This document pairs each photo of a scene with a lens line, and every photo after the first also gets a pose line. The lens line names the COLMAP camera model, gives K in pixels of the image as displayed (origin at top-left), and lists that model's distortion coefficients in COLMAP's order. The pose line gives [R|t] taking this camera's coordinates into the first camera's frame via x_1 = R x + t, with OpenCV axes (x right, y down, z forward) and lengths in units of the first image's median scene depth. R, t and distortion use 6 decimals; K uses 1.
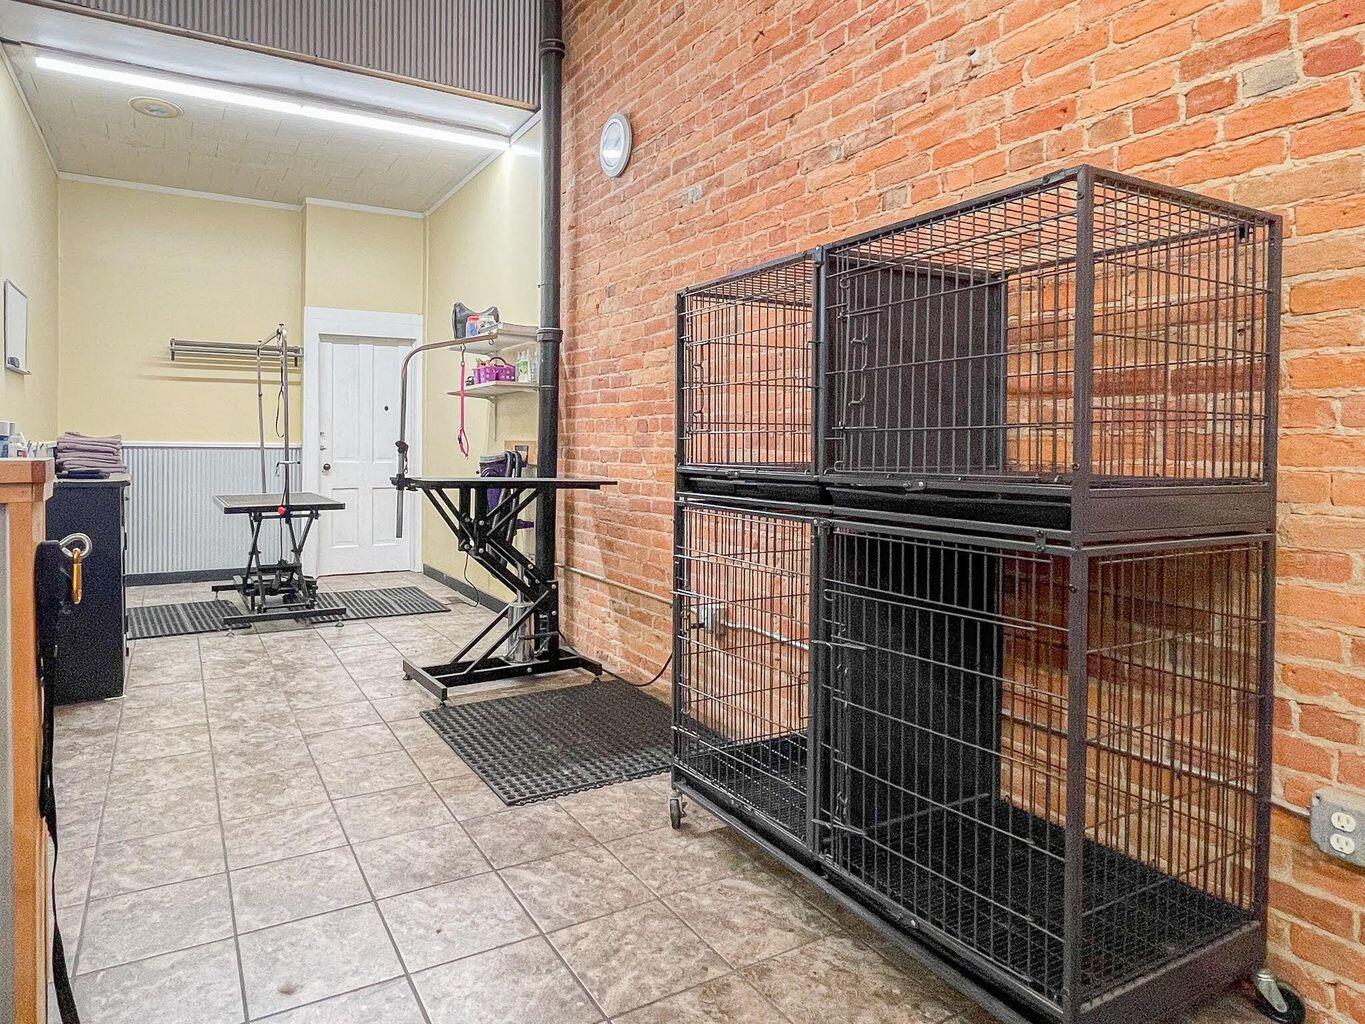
lens RADIAL K [[828.2, 0, 686.4], [0, 828.2, 490.7], [0, 0, 1]] dist [-0.001138, -0.000450]
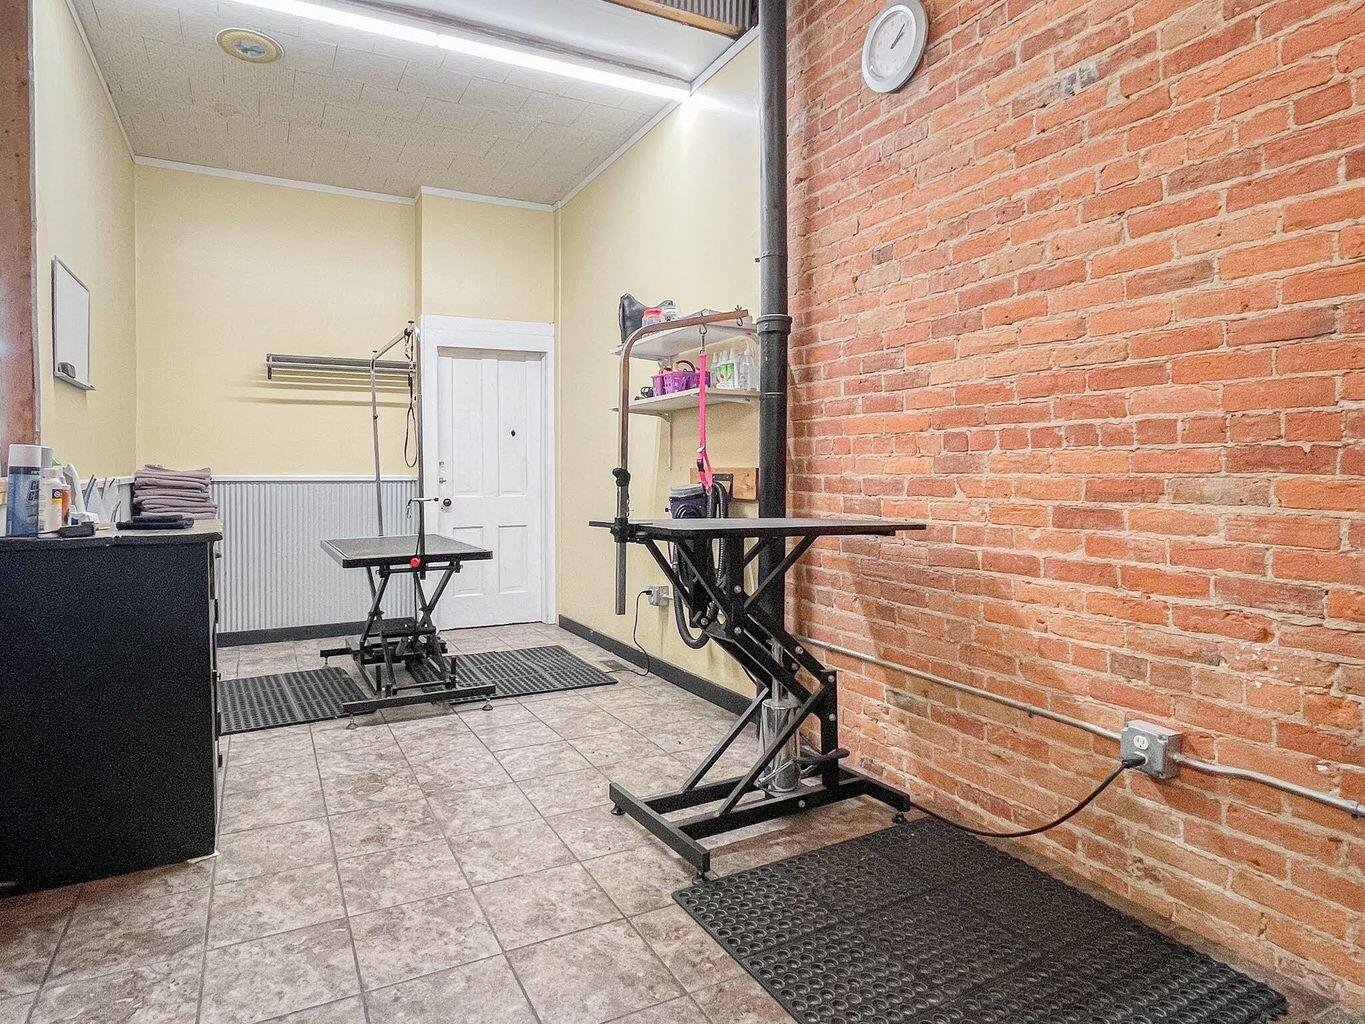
lens RADIAL K [[734.4, 0, 682.5], [0, 734.4, 512.0], [0, 0, 1]] dist [-0.001771, 0.000242]
pose [[0.999491, -0.010870, -0.029992, -0.228951], [0.010770, 0.999936, -0.003495, -0.018397], [0.030028, 0.003170, 0.999544, 0.339324]]
